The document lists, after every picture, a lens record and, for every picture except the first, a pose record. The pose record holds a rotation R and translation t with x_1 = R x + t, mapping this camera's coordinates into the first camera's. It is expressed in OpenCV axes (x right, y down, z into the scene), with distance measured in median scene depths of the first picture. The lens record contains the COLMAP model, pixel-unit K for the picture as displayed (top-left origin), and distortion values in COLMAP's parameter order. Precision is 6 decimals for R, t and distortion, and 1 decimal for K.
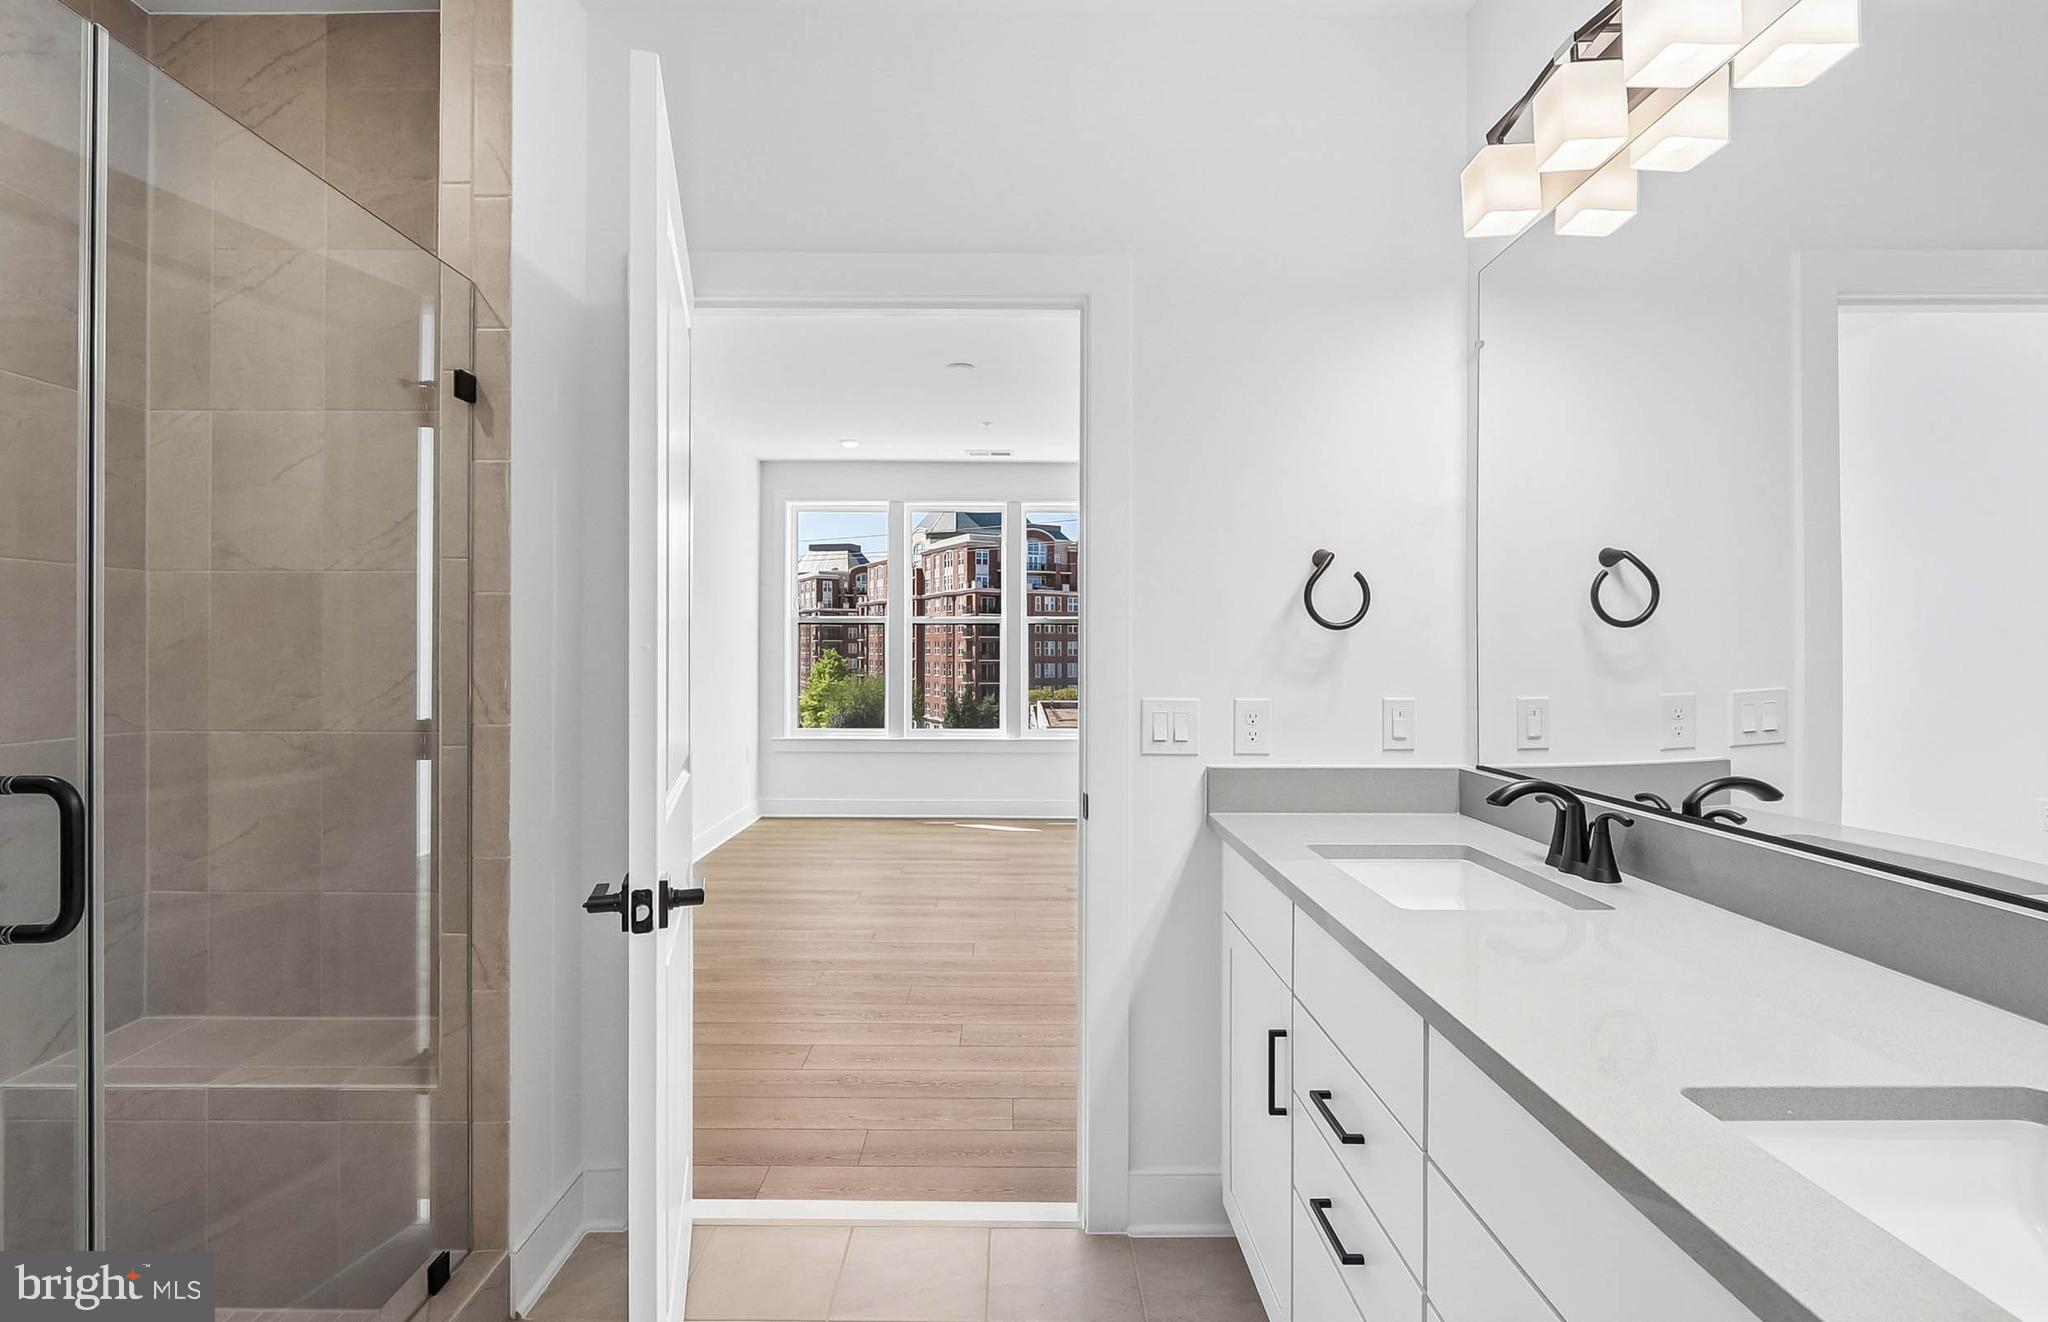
lens RADIAL K [[954.5, 0, 1014.3], [0, 954.5, 651.6], [0, 0, 1]] dist [0.011785, -0.002091]
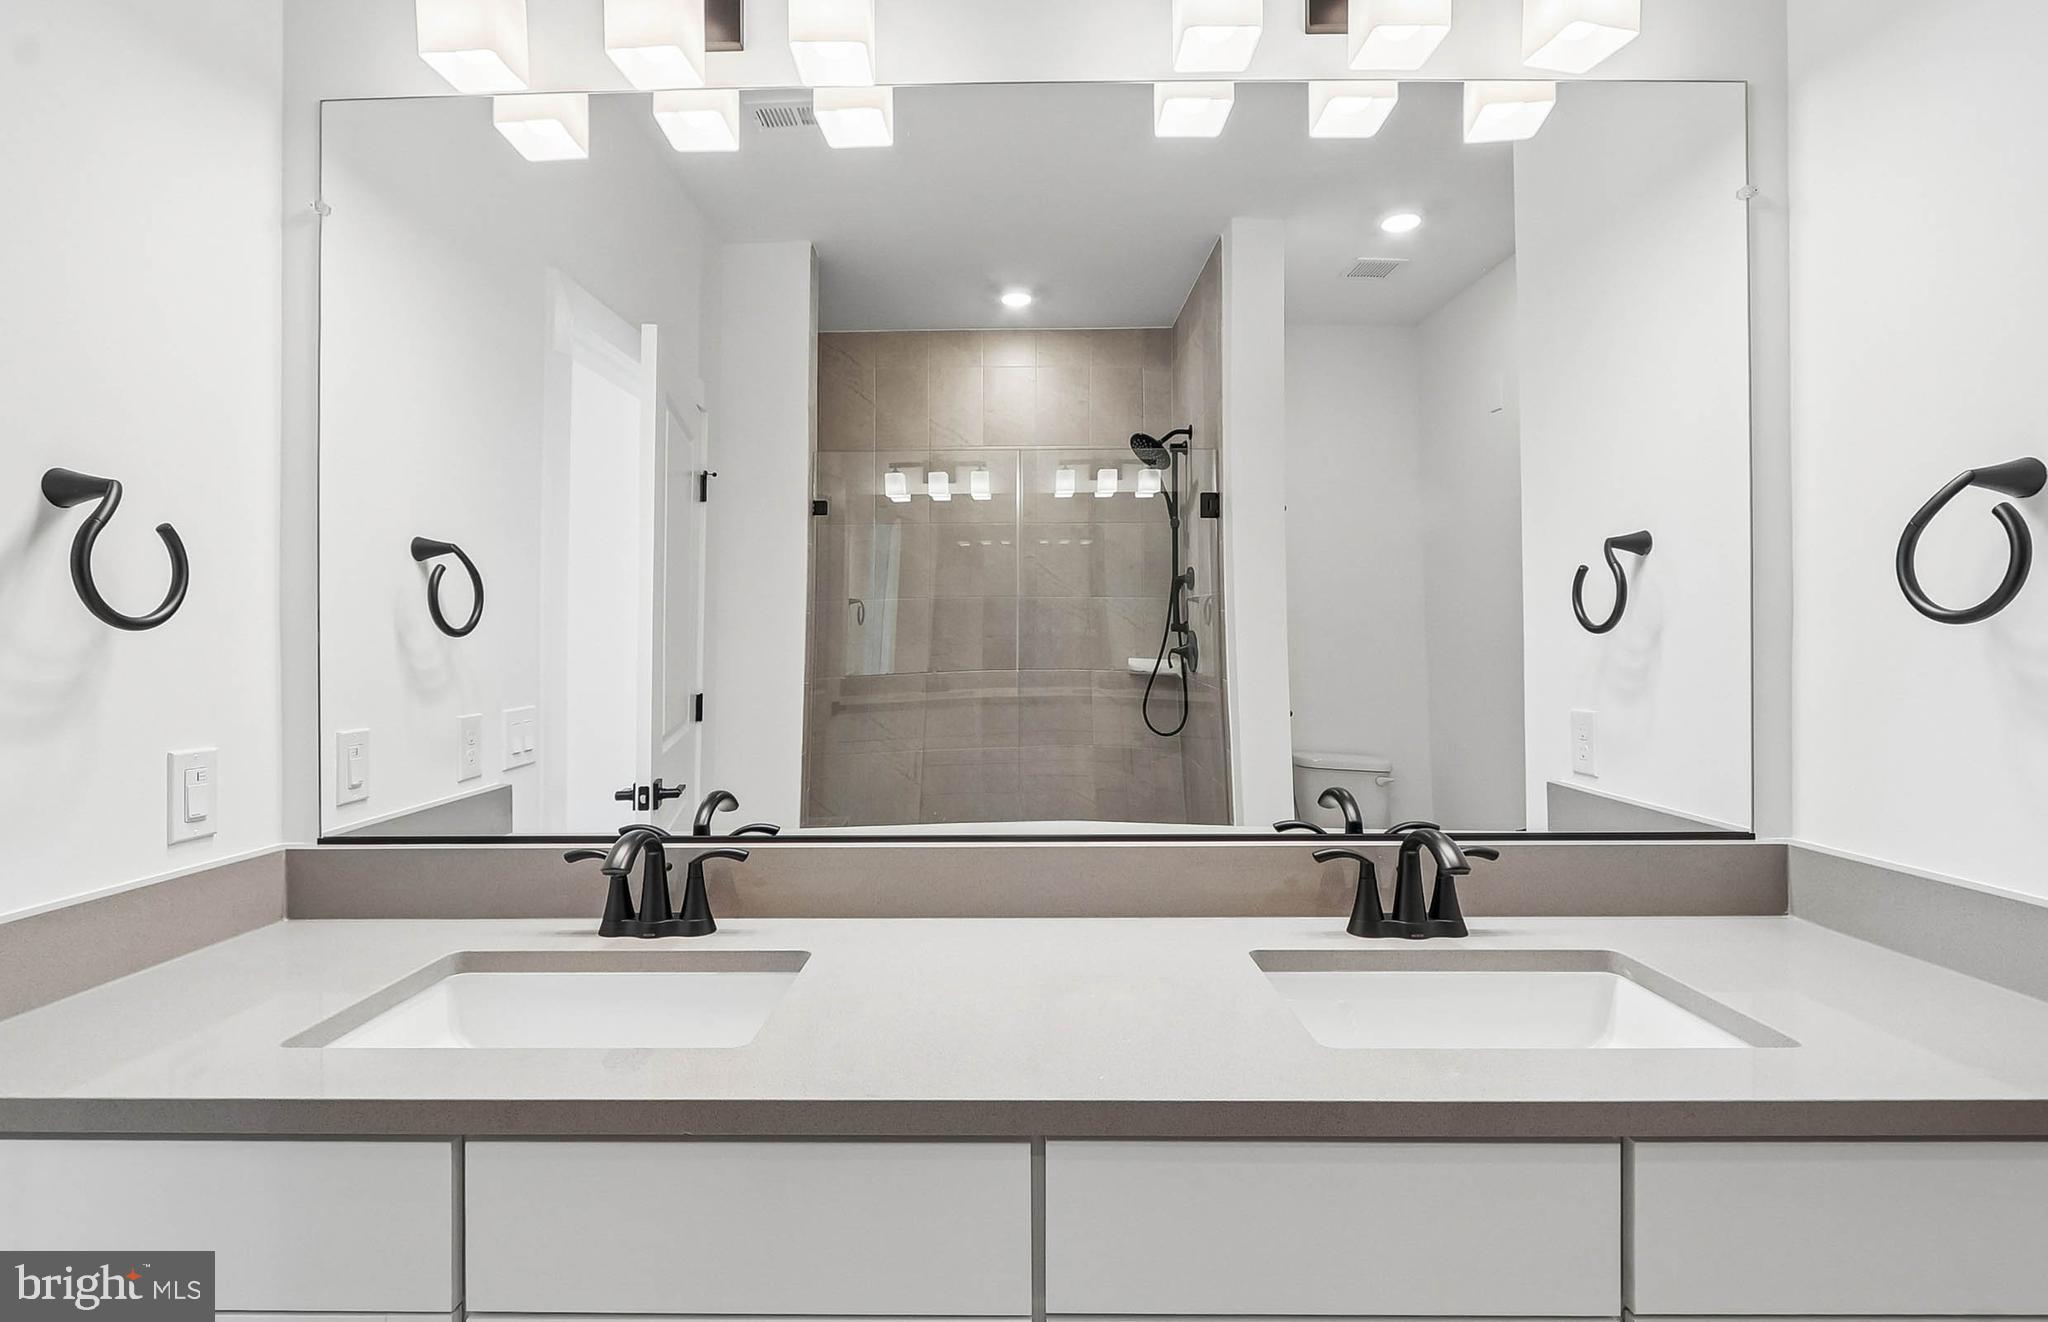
lens RADIAL K [[954.5, 0, 1033.3], [0, 954.5, 658.8], [0, 0, 1]] dist [0.011785, -0.002091]
pose [[0.022541, 0.002653, 0.999742, -0.174873], [0.000572, 0.999996, -0.002666, -0.004617], [-0.999746, 0.000632, 0.022540, 0.487278]]
